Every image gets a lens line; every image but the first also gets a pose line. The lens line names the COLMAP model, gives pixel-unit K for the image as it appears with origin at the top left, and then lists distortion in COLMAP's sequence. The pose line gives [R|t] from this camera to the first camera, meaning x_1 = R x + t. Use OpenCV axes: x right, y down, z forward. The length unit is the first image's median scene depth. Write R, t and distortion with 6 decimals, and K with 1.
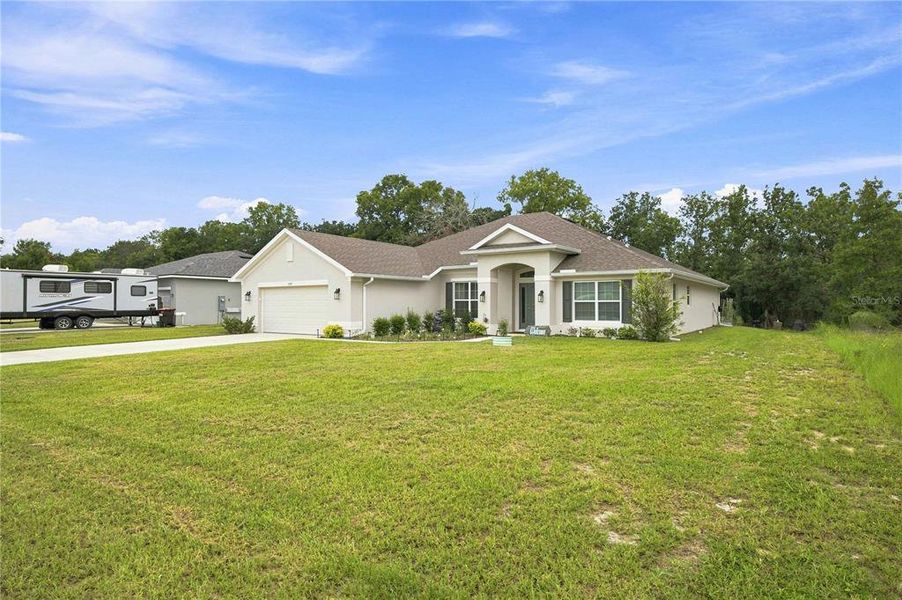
lens RADIAL K [[494.7, 0, 451.0], [0, 494.7, 300.0], [0, 0, 1]] dist [0.004553, 0.000730]
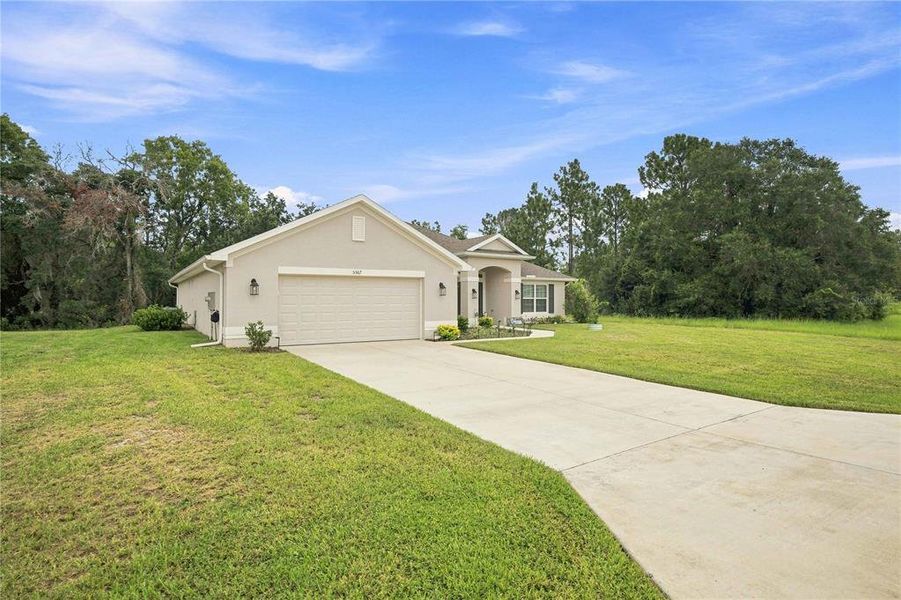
lens RADIAL K [[468.9, 0, 450.5], [0, 468.9, 300.0], [0, 0, 1]] dist [0.000012, 0.000641]
pose [[0.365231, -0.003046, 0.930912, -1.003758], [-0.013520, 0.999872, 0.008576, -0.001253], [-0.930819, -0.015718, 0.365143, 0.694062]]
